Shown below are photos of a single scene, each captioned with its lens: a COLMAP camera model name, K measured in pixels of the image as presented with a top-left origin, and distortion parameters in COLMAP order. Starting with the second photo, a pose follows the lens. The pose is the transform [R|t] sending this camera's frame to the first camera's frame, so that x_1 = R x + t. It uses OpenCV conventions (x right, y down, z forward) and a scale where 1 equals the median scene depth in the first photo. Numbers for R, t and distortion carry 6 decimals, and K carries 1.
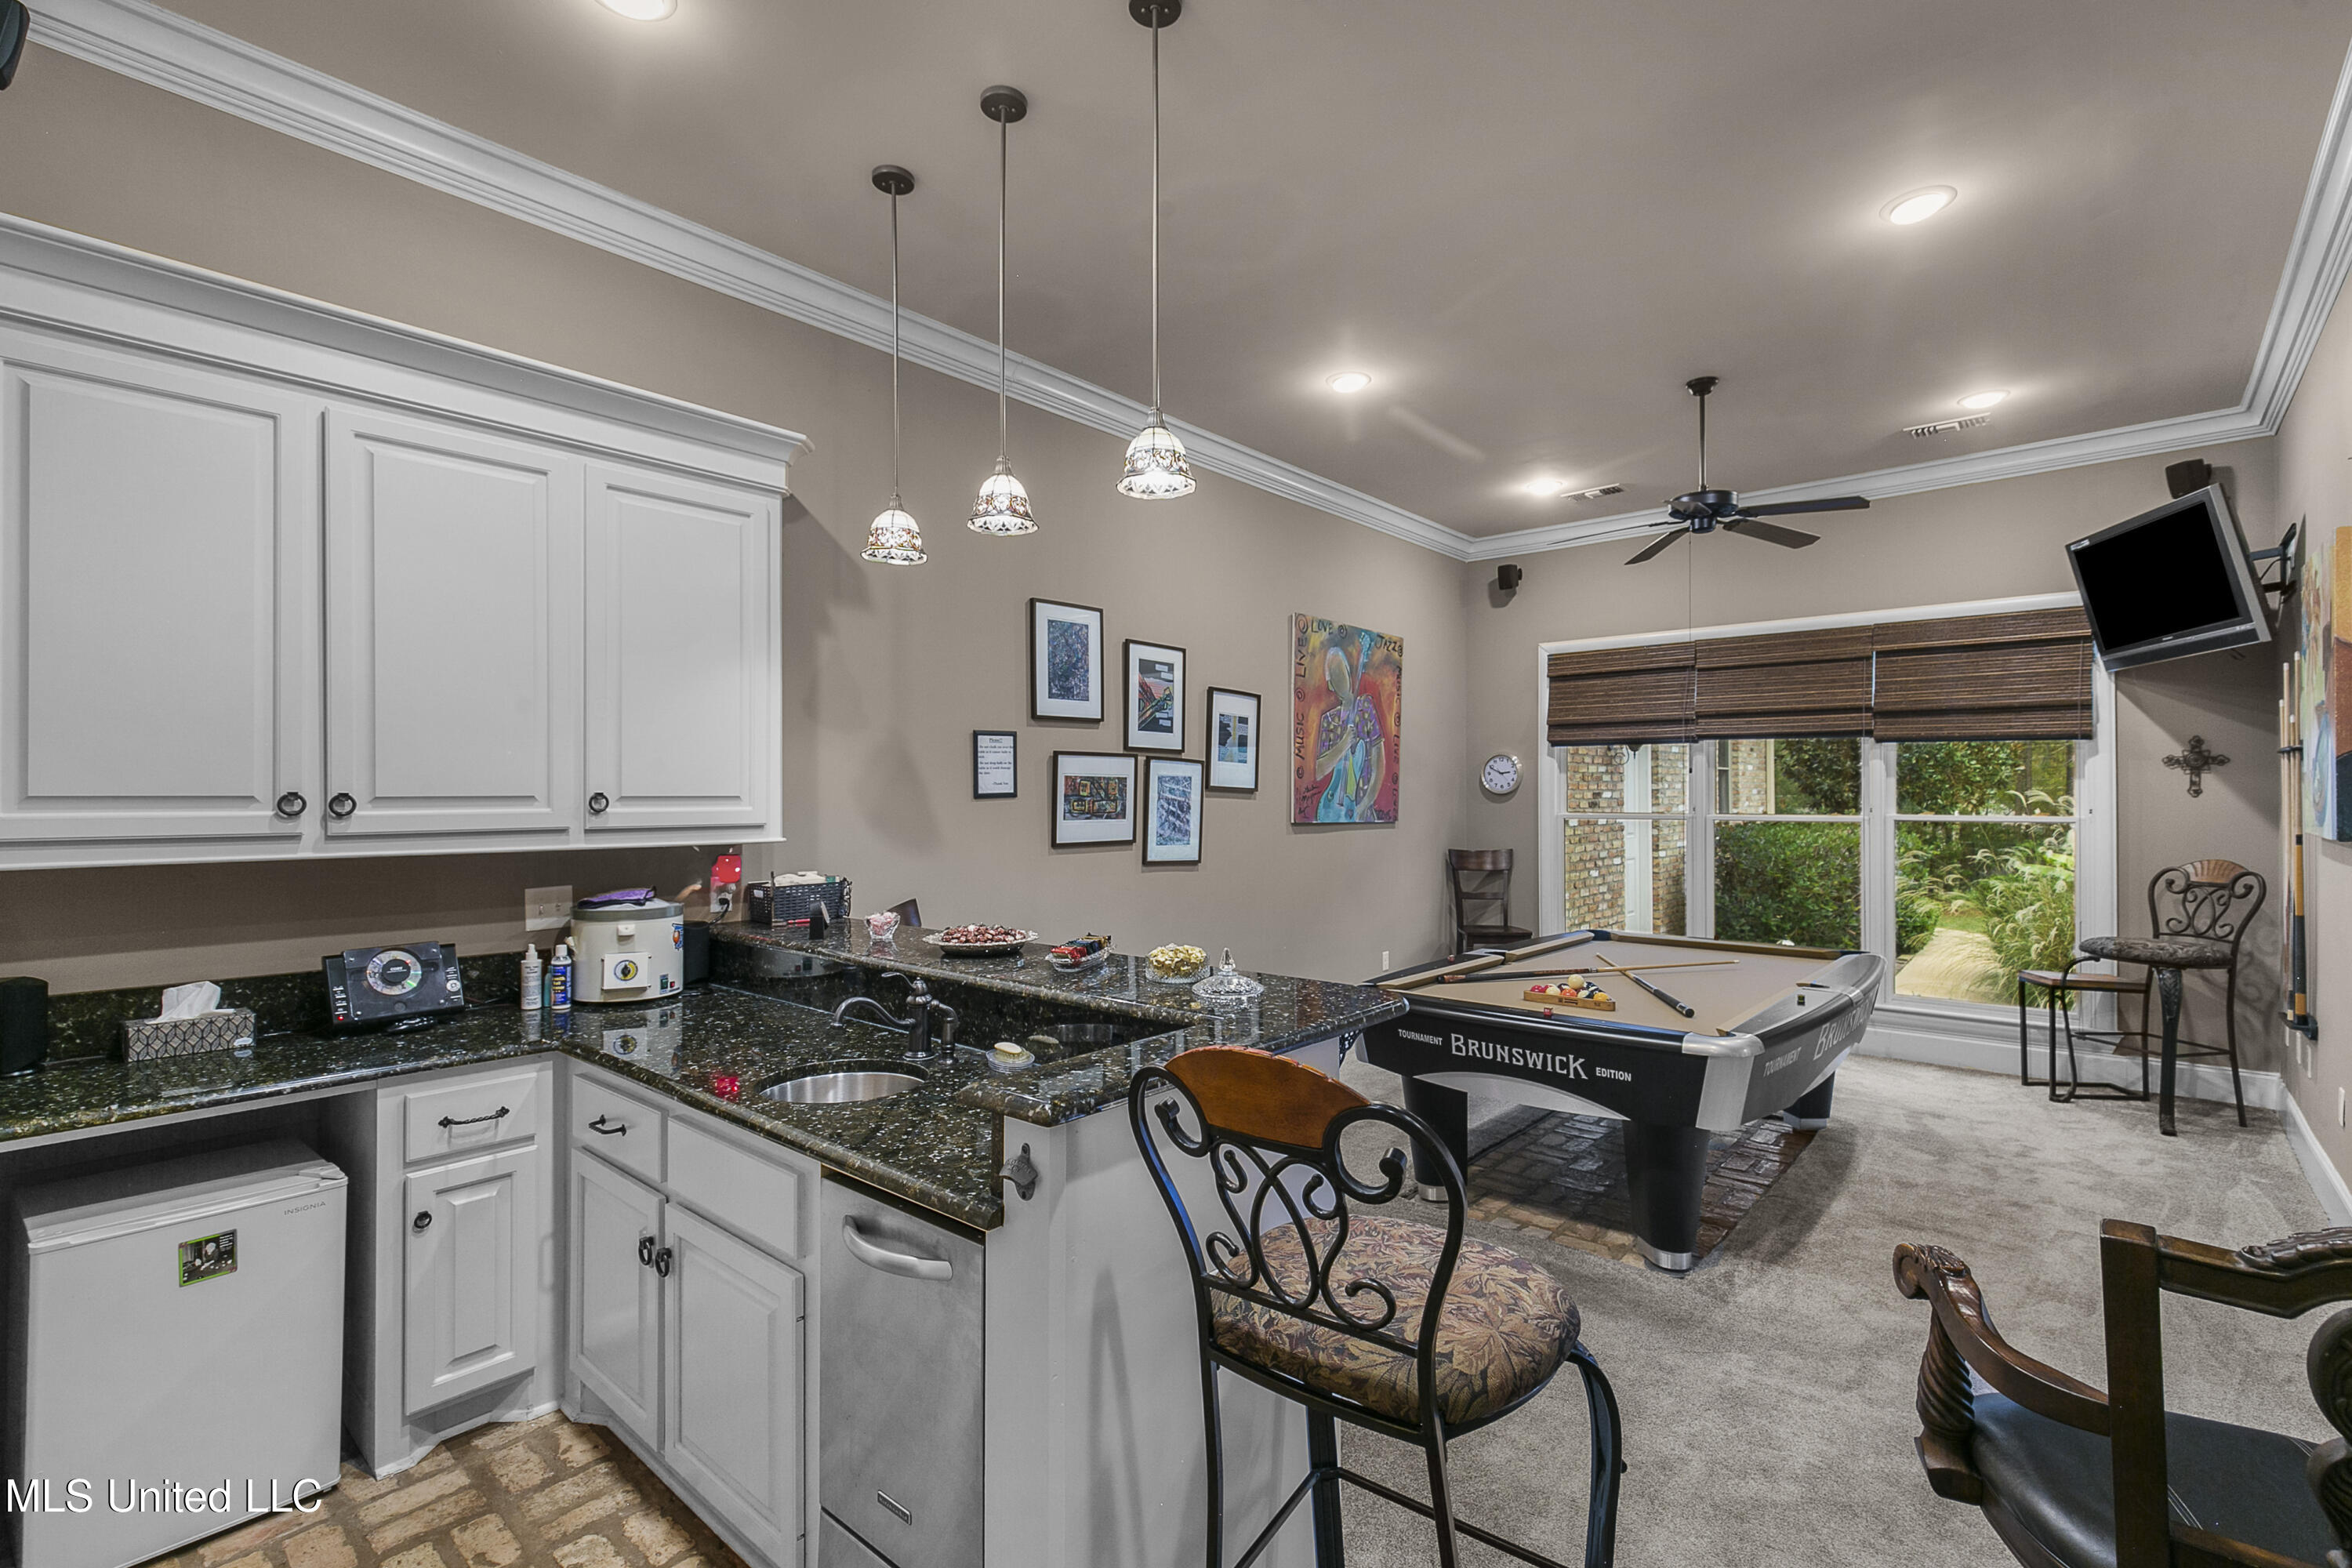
lens RADIAL K [[1076.6, 0, 1176.1], [0, 1076.6, 788.8], [0, 0, 1]] dist [0.005683, -0.002507]
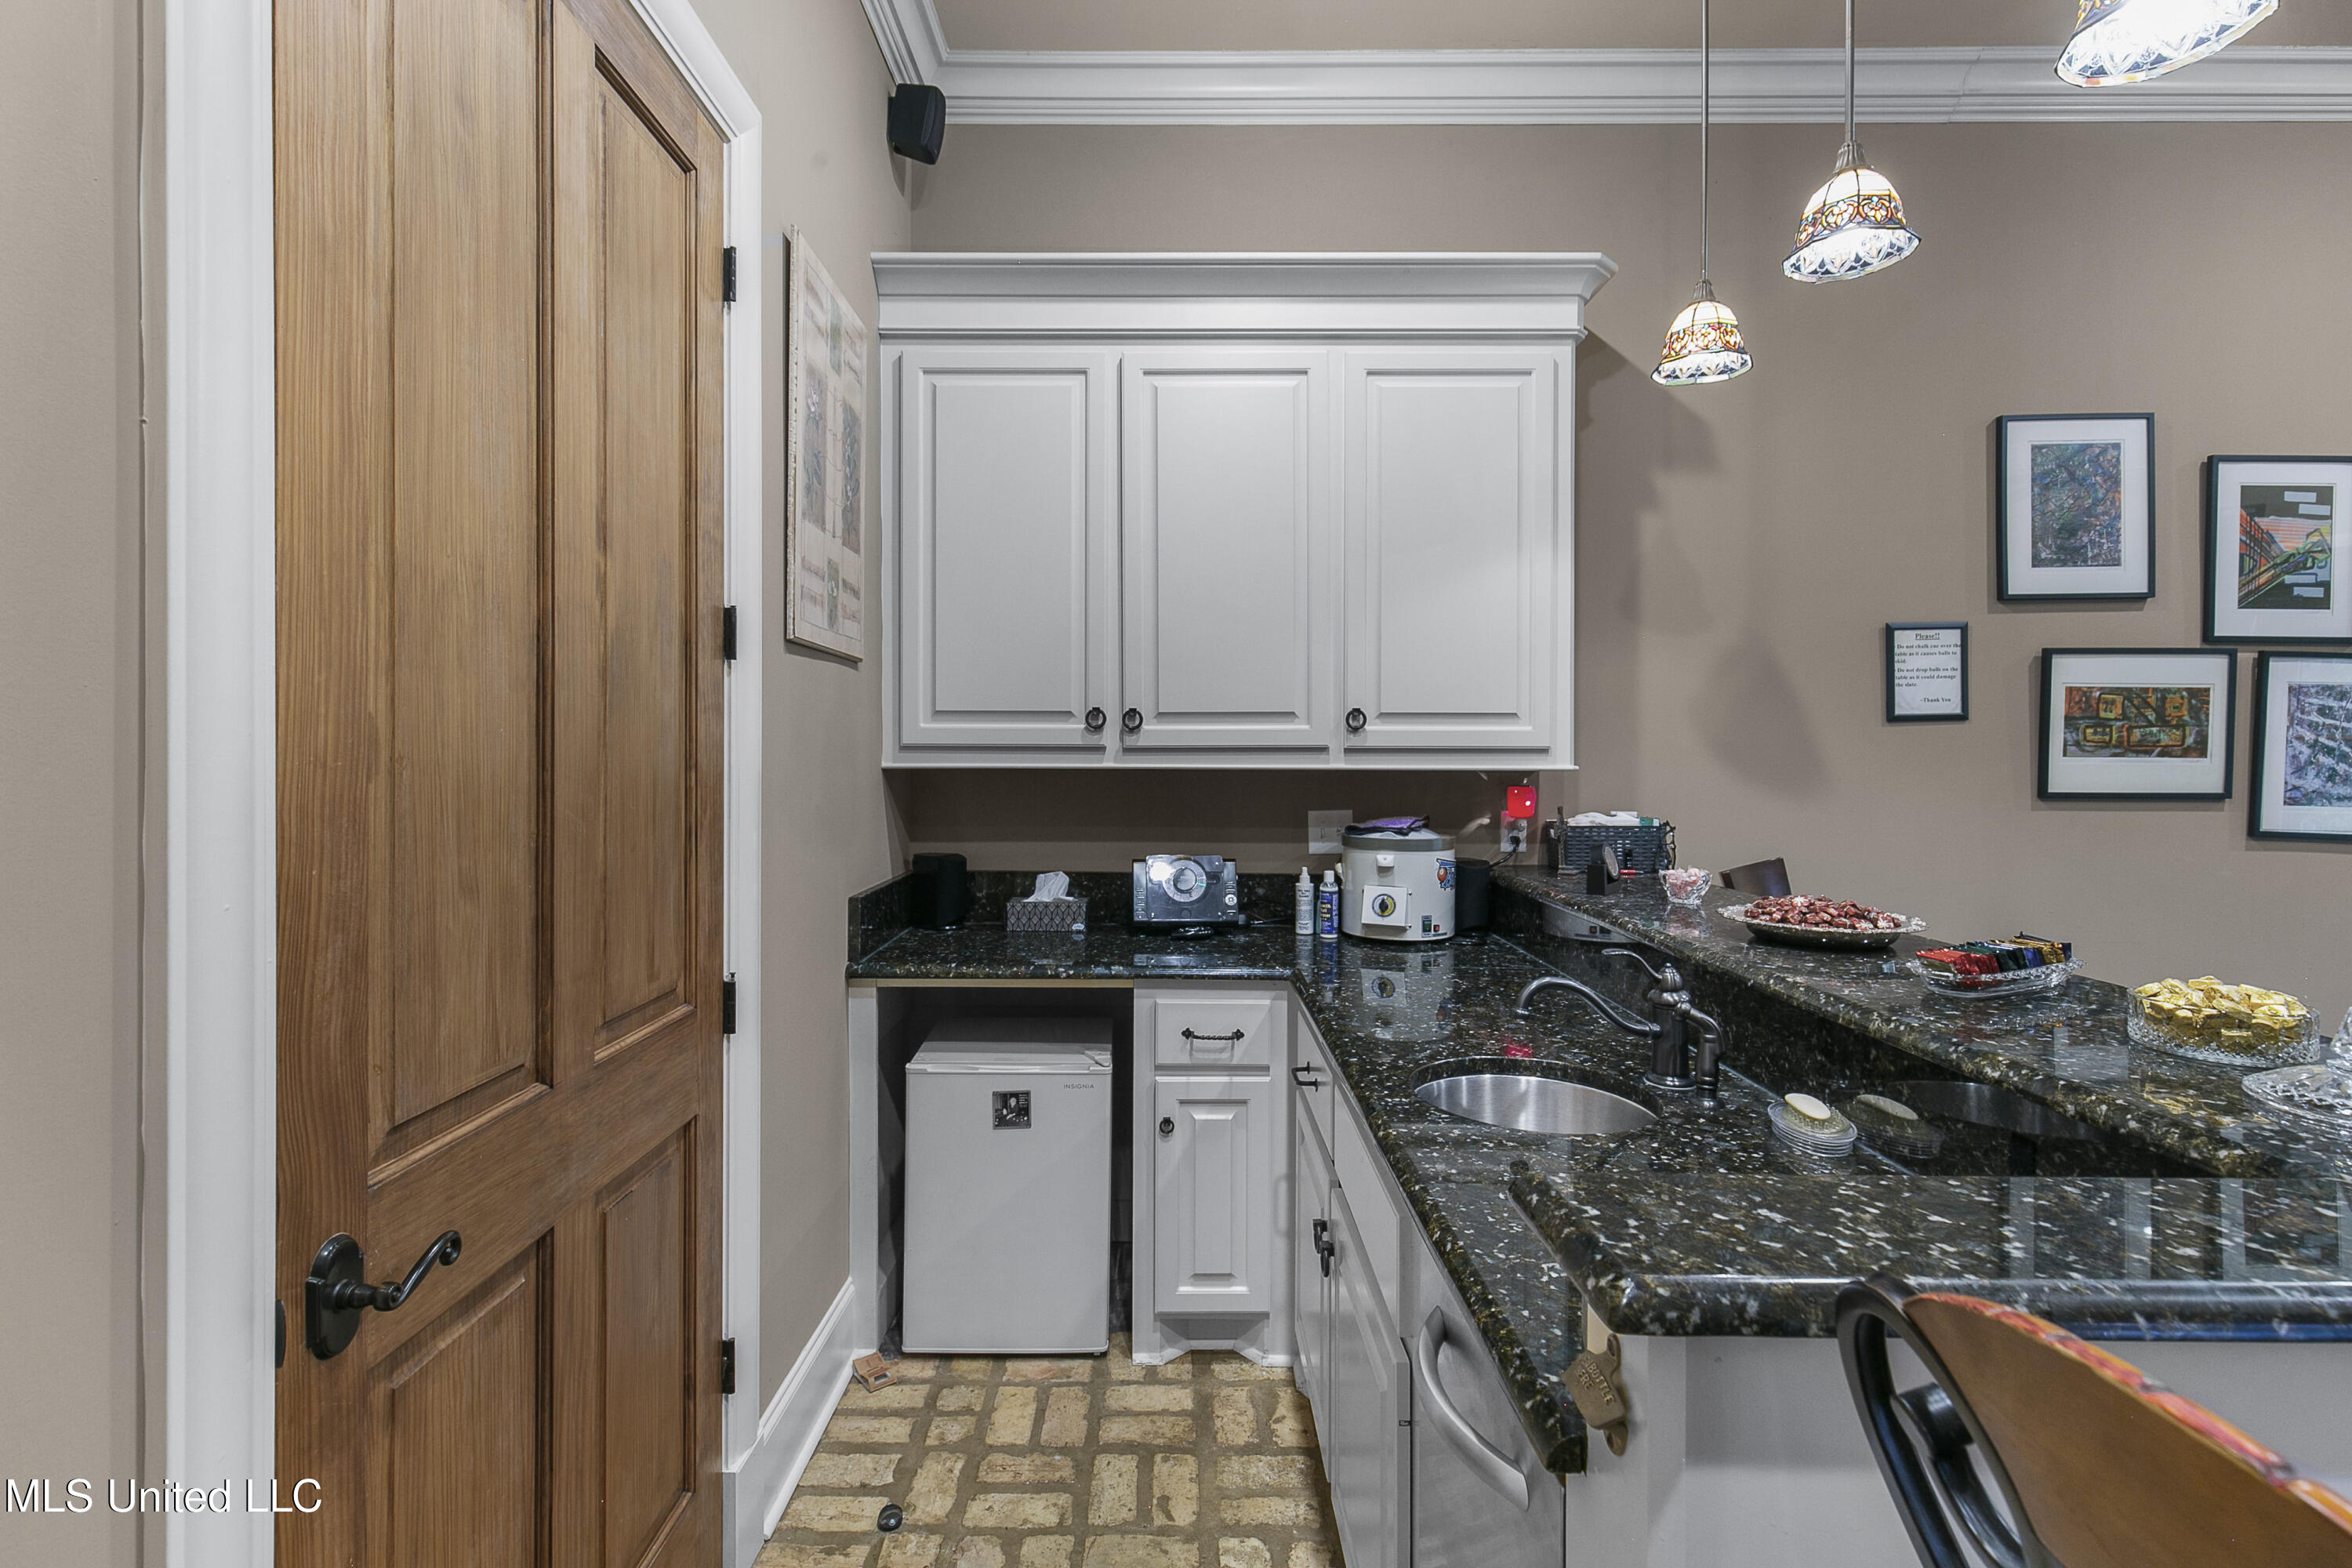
lens RADIAL K [[1076.6, 0, 1144.2], [0, 1076.6, 746.6], [0, 0, 1]] dist [0.005683, -0.002507]
pose [[0.648293, 0.003027, -0.761385, 0.052201], [-0.000376, 0.999993, 0.003655, 0.037649], [0.761391, -0.002084, 0.648290, 0.307504]]
